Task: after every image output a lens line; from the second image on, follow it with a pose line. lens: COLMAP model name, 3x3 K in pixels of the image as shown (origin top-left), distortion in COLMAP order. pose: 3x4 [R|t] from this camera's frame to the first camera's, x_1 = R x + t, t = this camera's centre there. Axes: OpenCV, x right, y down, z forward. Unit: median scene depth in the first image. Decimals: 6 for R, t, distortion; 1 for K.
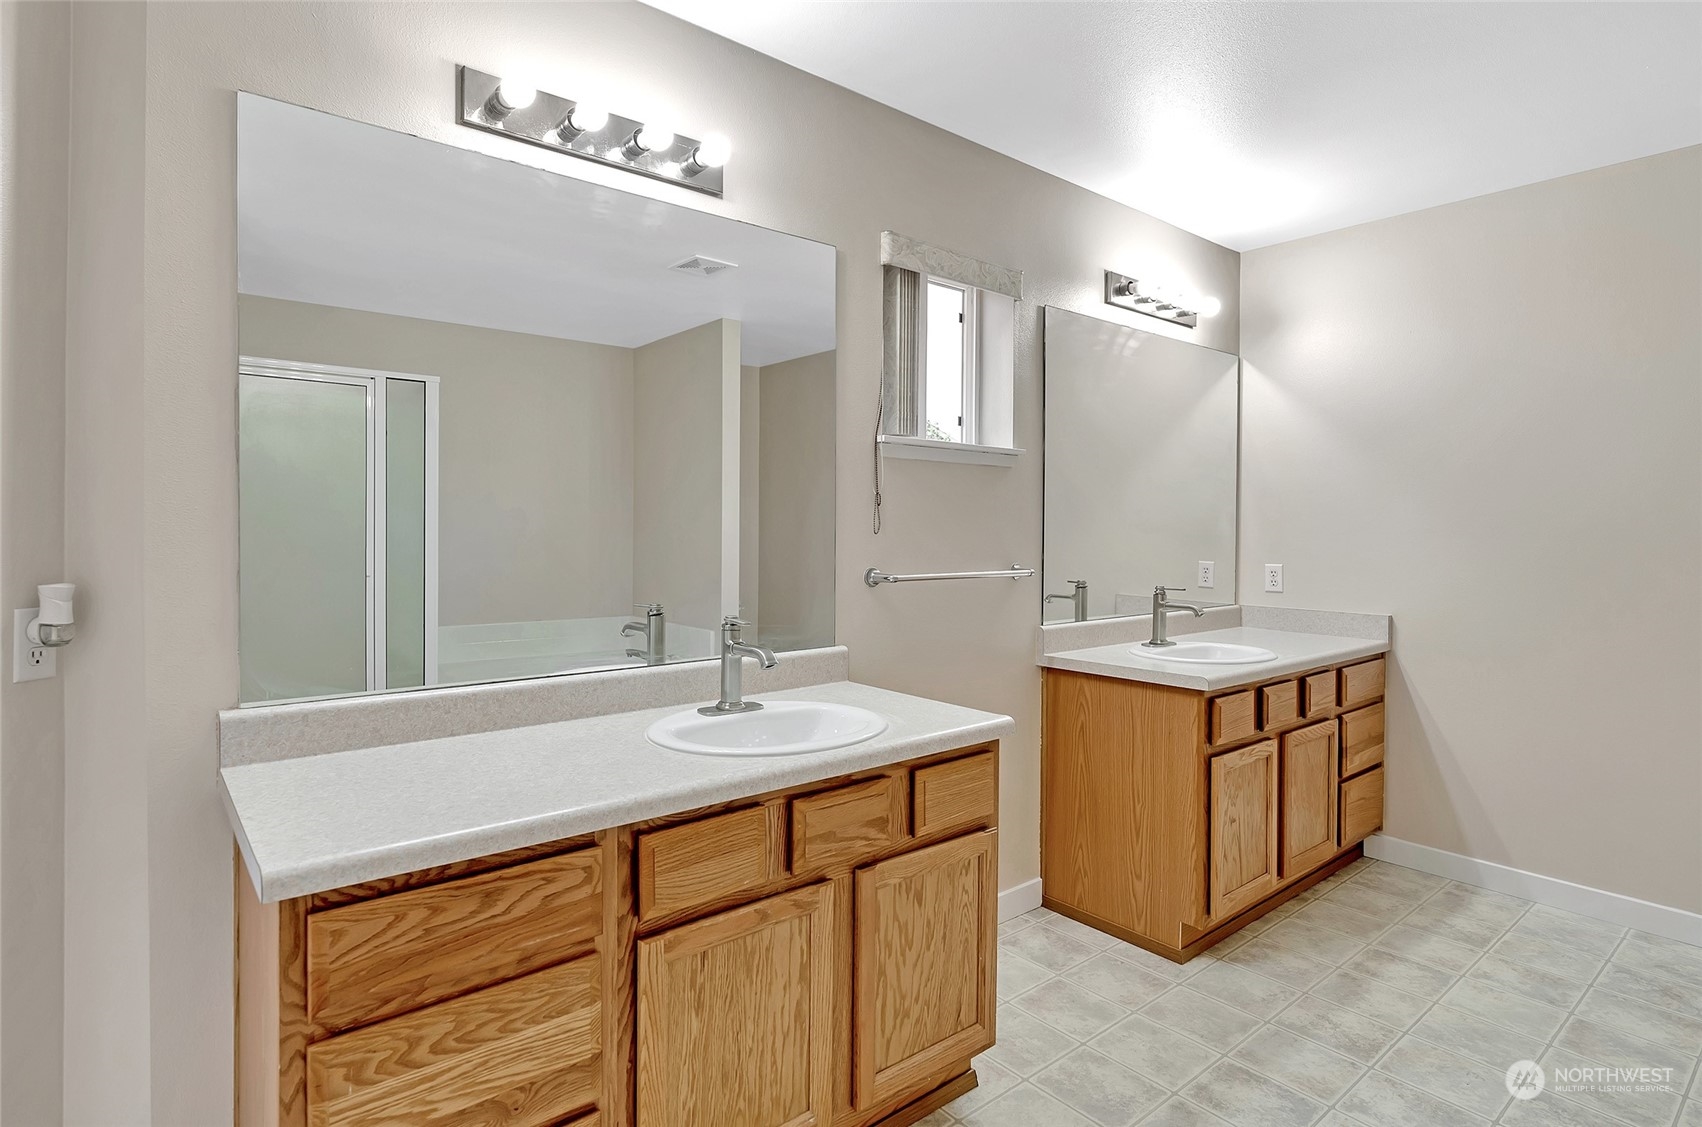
lens RADIAL K [[892.3, 0, 842.7], [0, 892.3, 525.7], [0, 0, 1]] dist [0.001160, 0.000612]
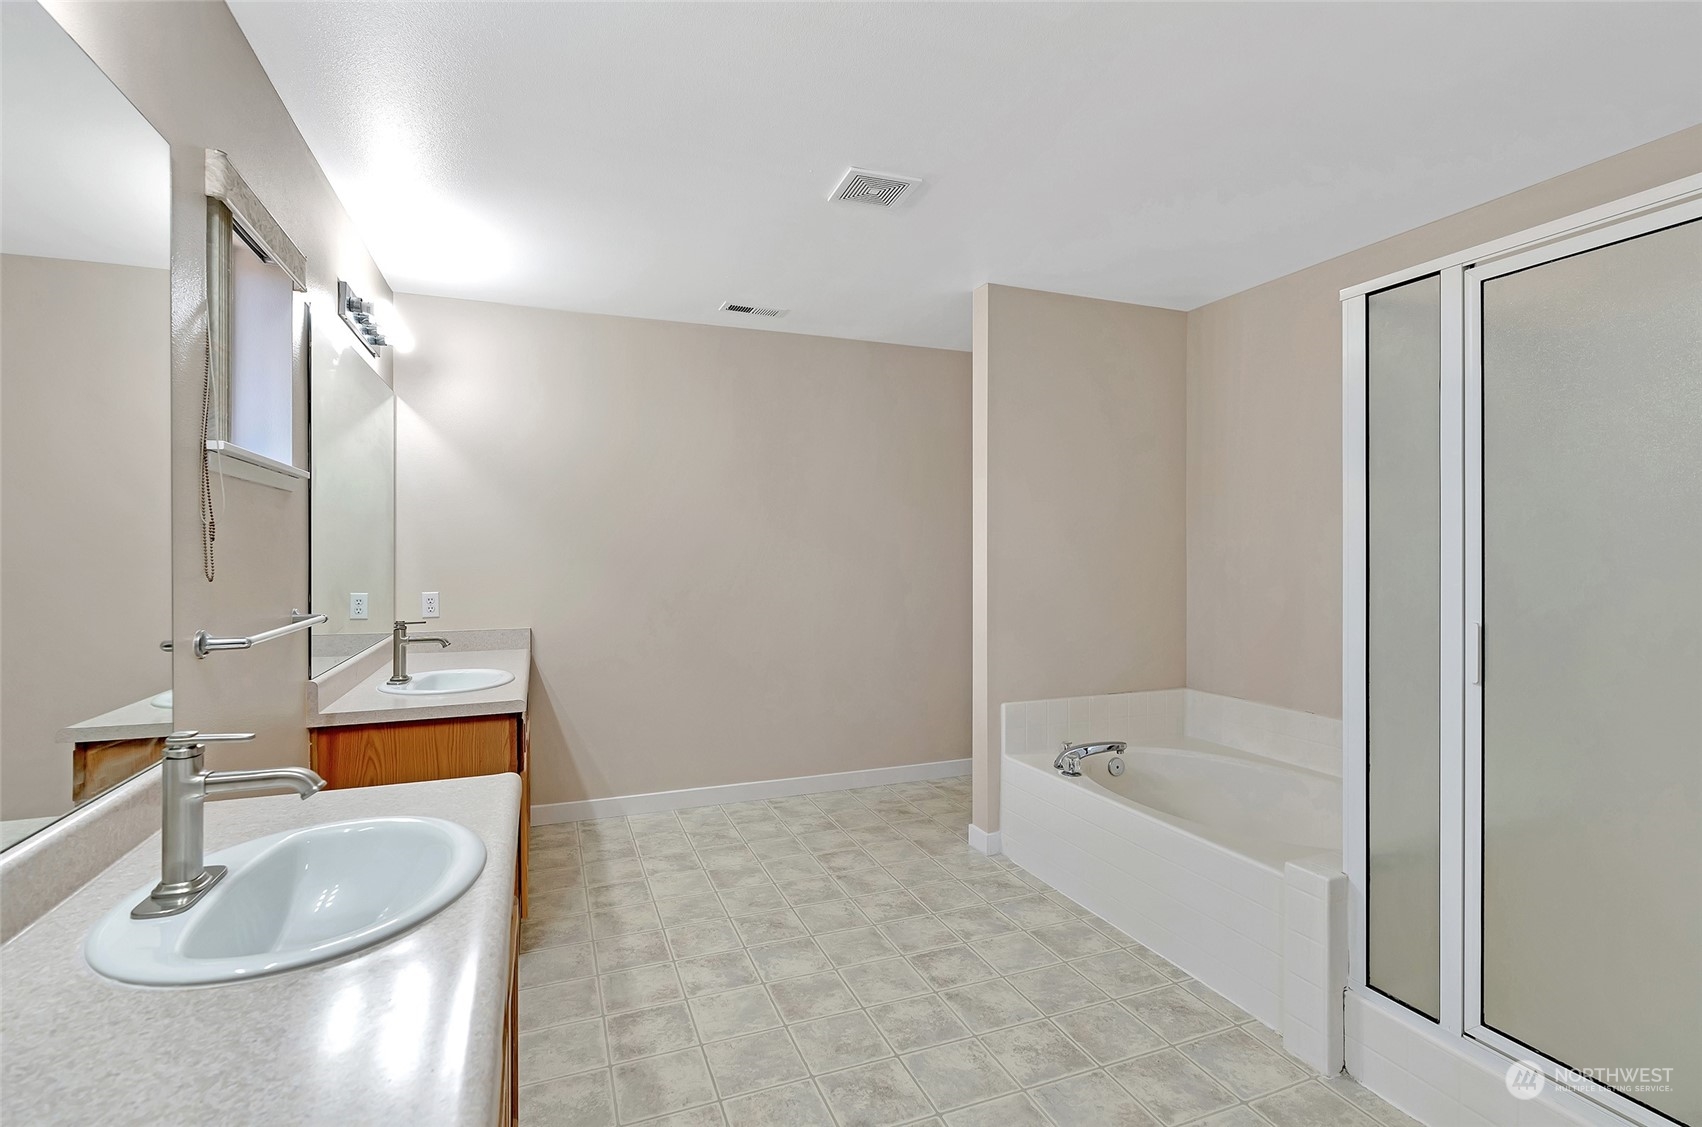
lens RADIAL K [[778.2, 0, 849.2], [0, 778.2, 548.0], [0, 0, 1]] dist [0.000220, 0.000039]
pose [[0.303482, -0.004165, 0.952828, -0.358707], [0.003351, 0.999989, 0.003304, -0.015906], [-0.952831, 0.002190, 0.303493, 0.314969]]
